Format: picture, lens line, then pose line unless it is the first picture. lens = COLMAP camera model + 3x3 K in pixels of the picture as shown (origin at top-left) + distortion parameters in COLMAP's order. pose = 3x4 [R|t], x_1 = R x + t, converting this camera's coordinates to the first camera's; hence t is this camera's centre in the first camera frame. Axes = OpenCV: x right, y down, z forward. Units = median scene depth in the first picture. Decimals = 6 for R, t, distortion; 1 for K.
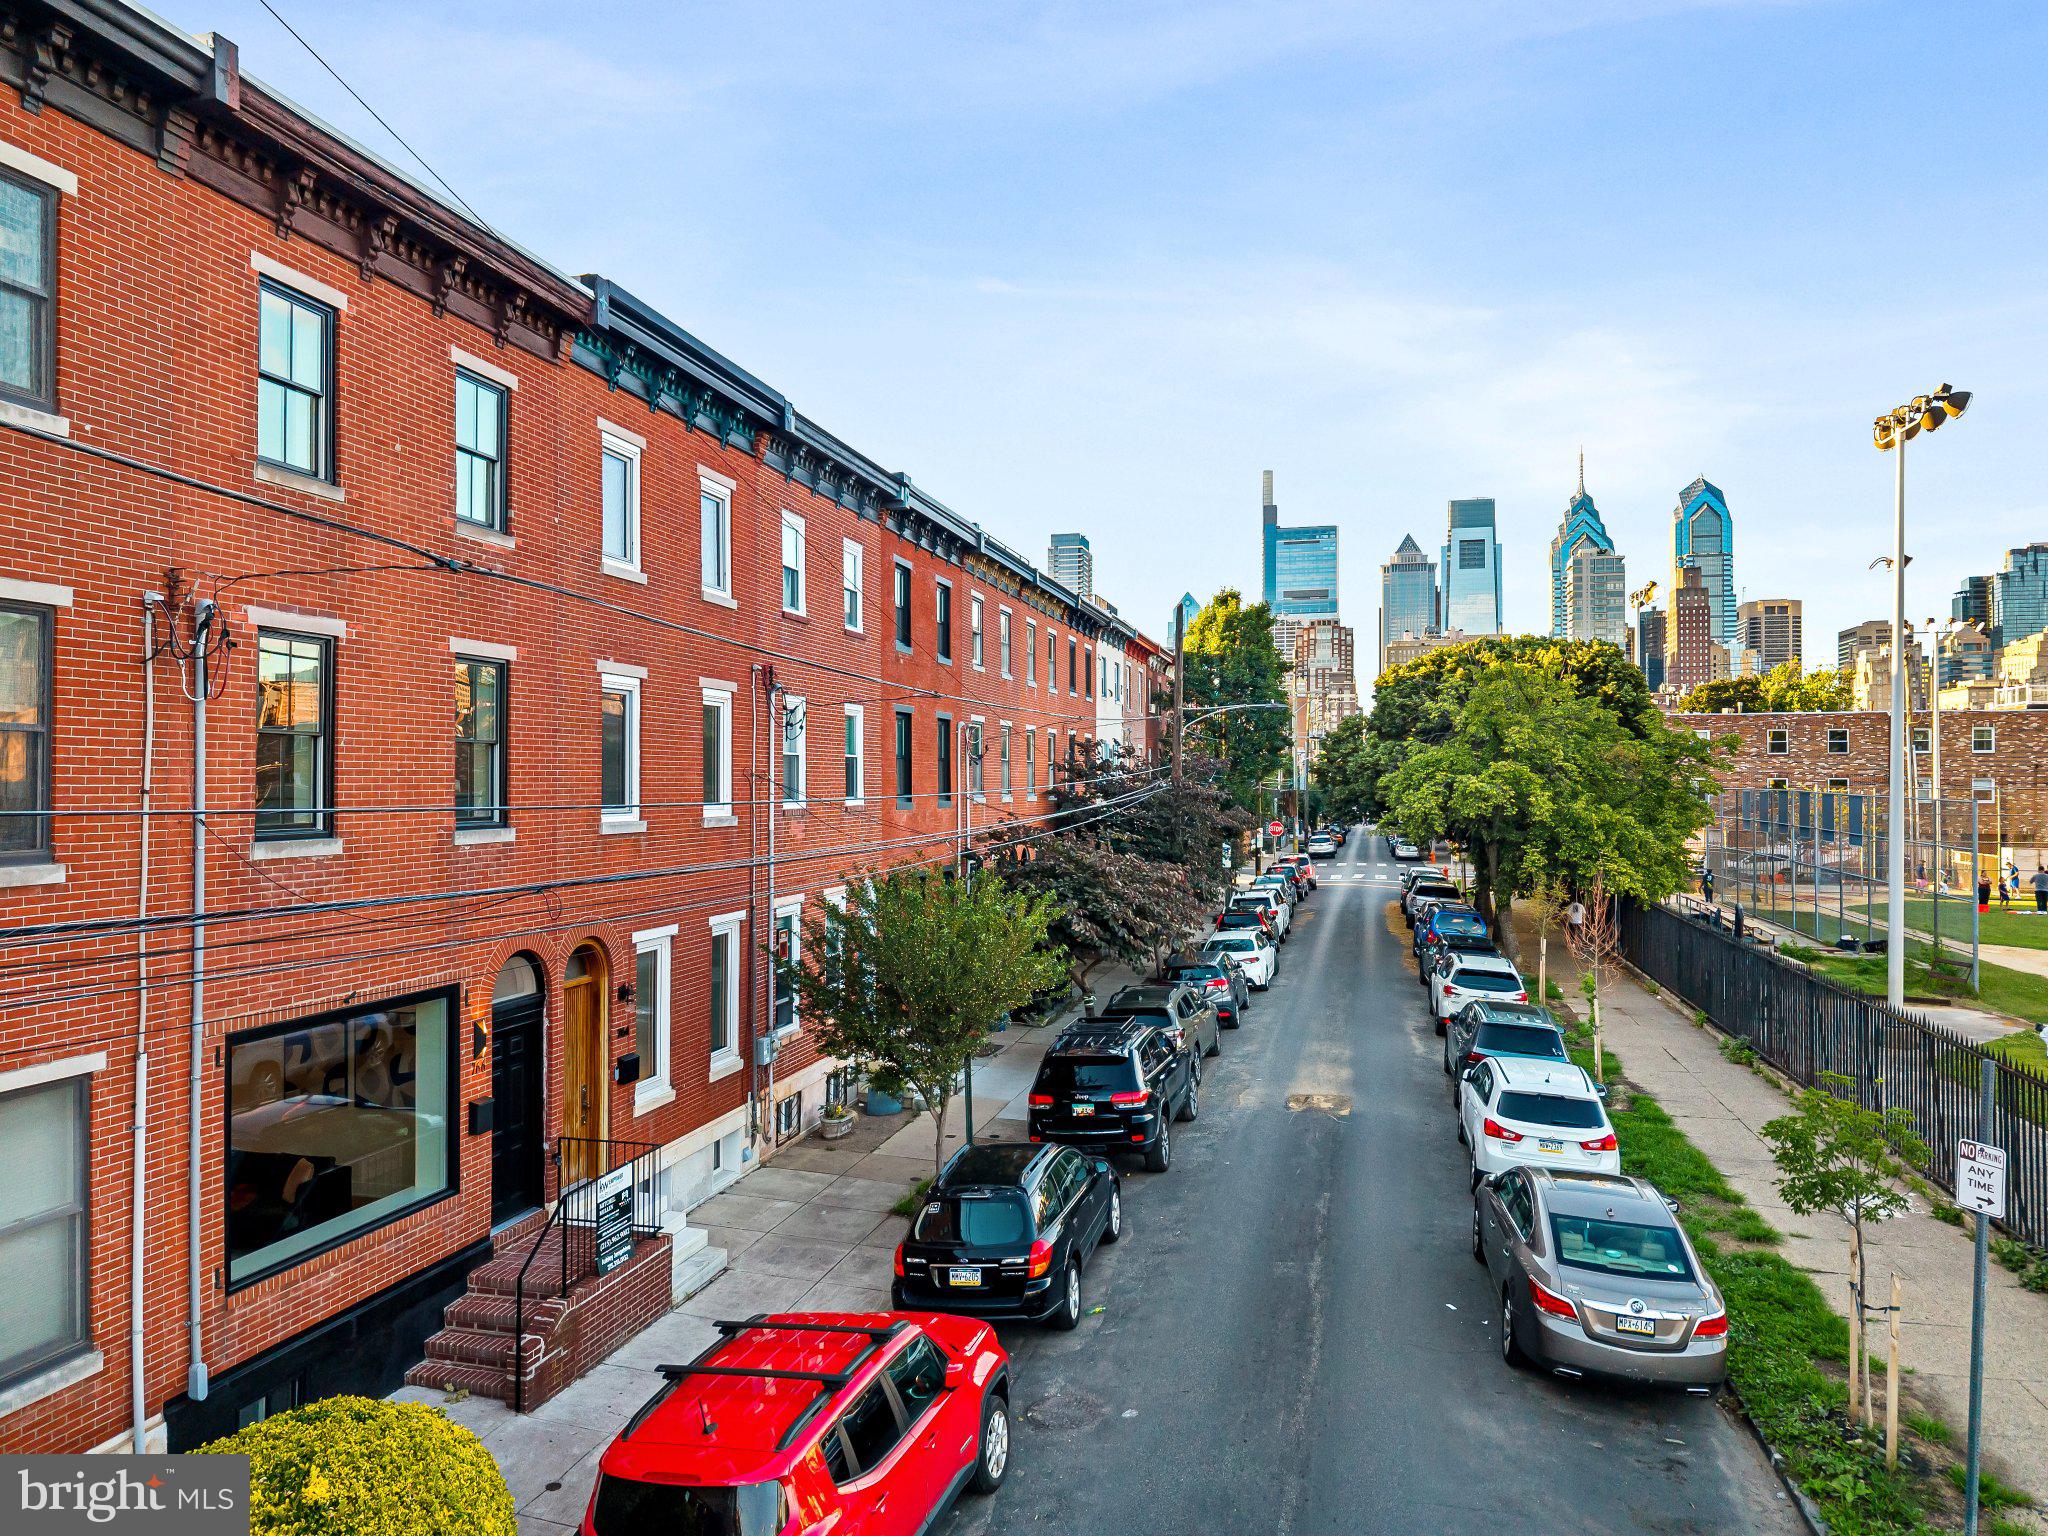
lens RADIAL K [[1379.4, 0, 1027.0], [0, 1379.4, 775.7], [0, 0, 1]] dist [0.015091, -0.020309]
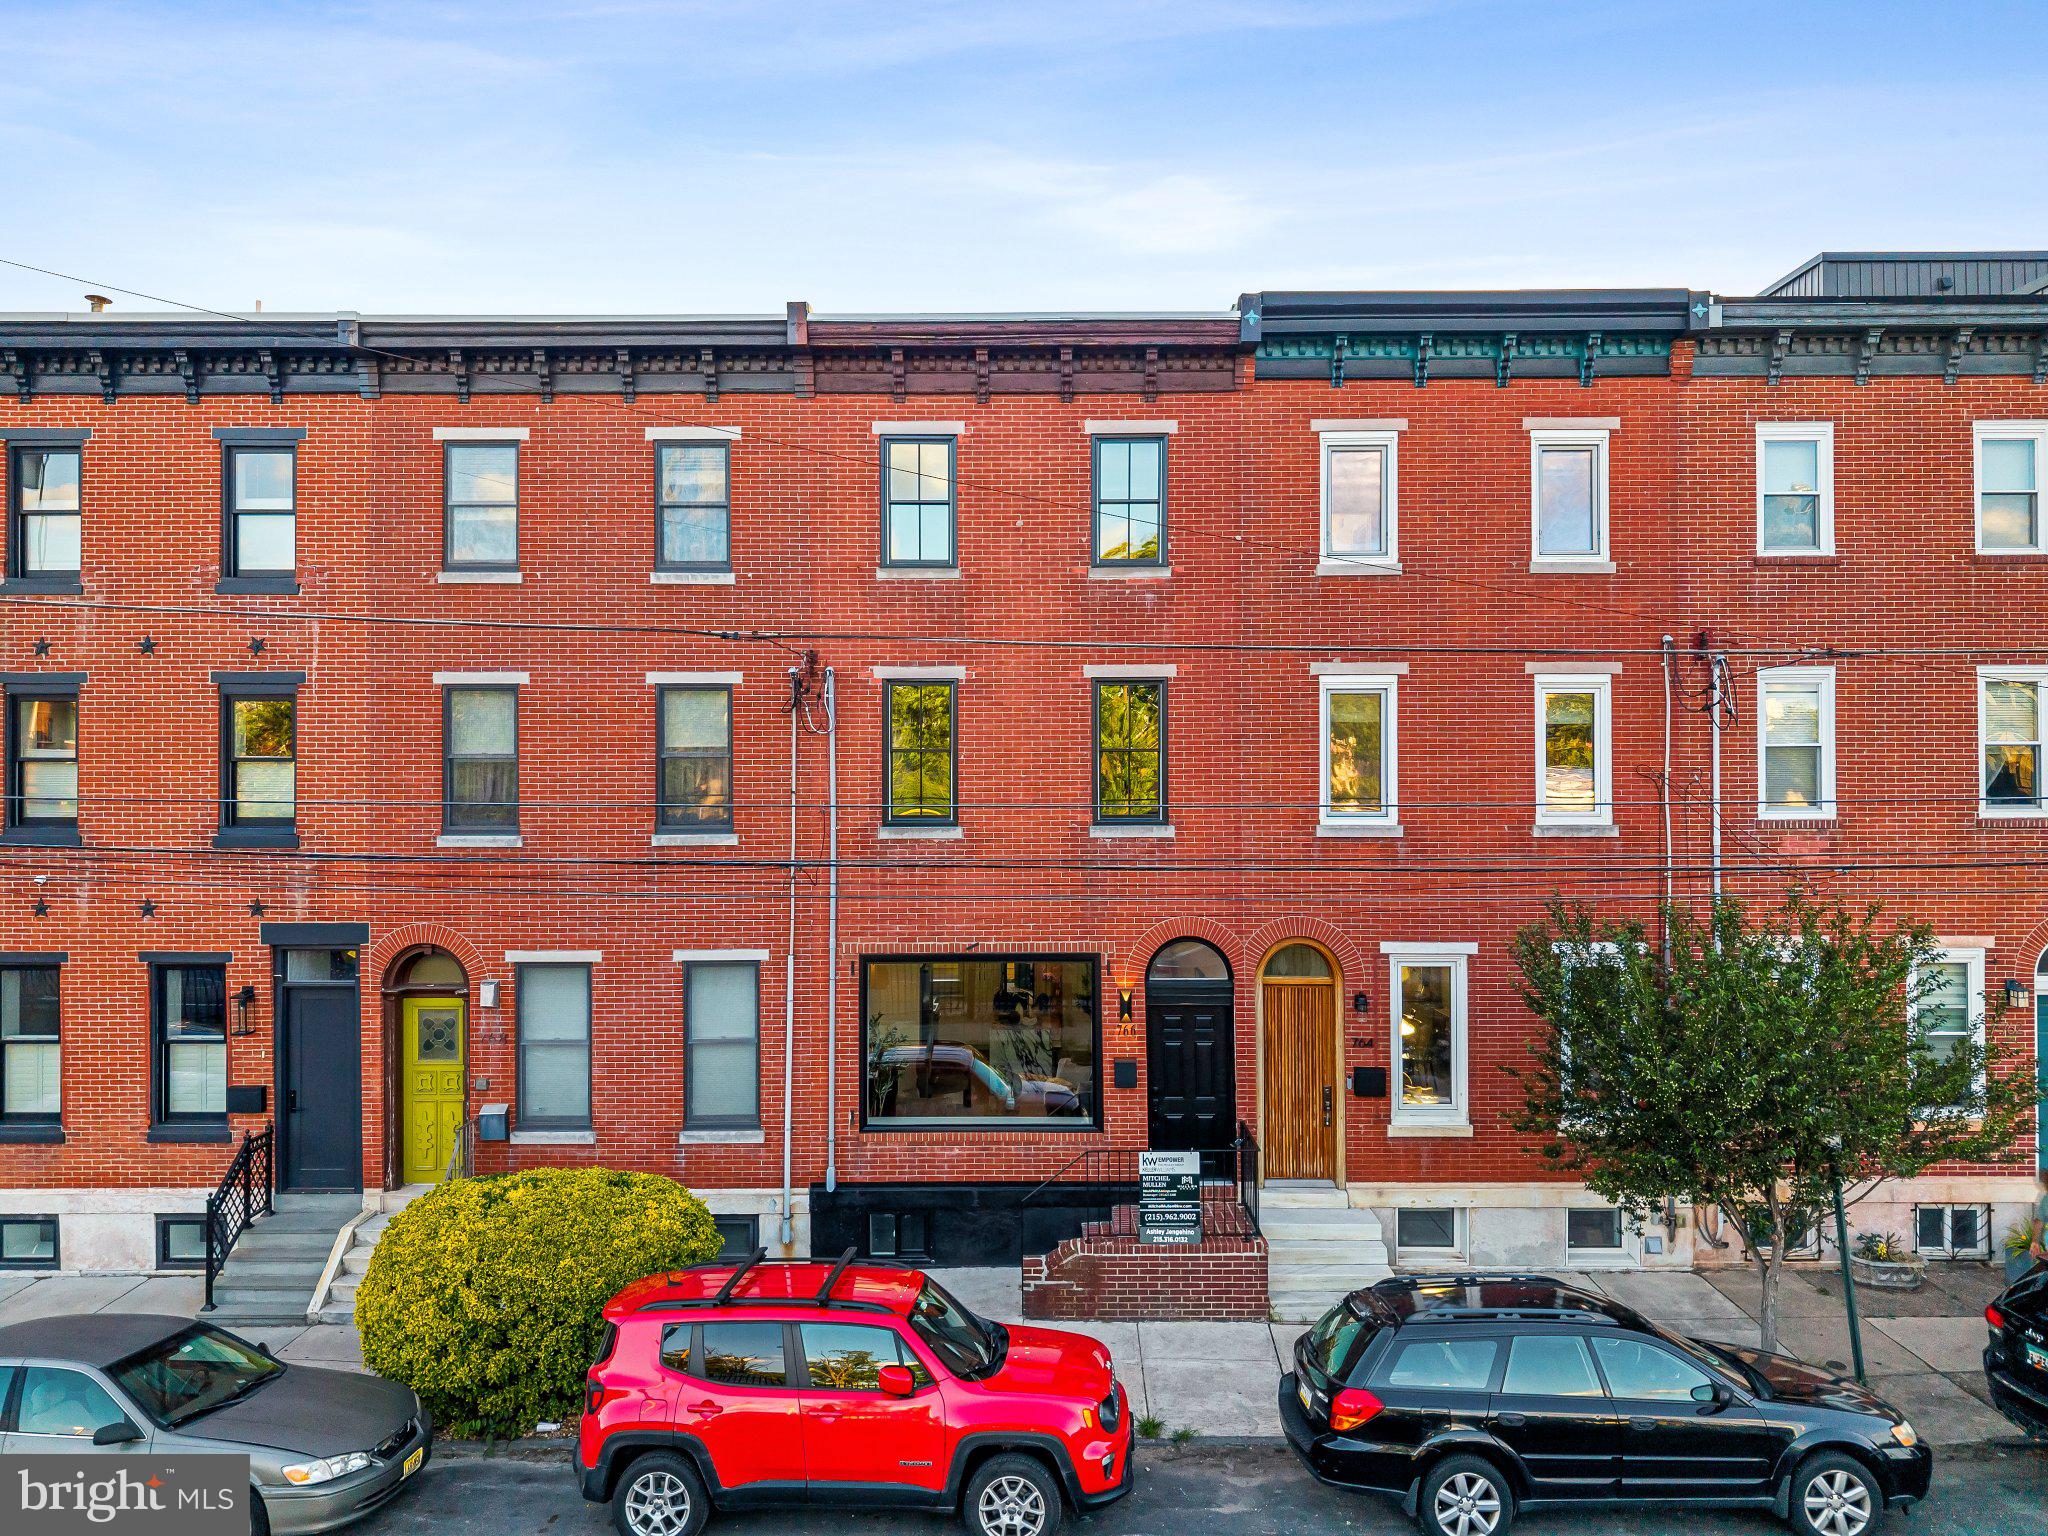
lens RADIAL K [[1379.4, 0, 1013.1], [0, 1379.4, 768.4], [0, 0, 1]] dist [0.015091, -0.020309]
pose [[0.230173, -0.010658, -0.973091, 0.687044], [0.007360, 0.999930, -0.009211, 0.000961], [0.973122, -0.005042, 0.230235, 0.623439]]
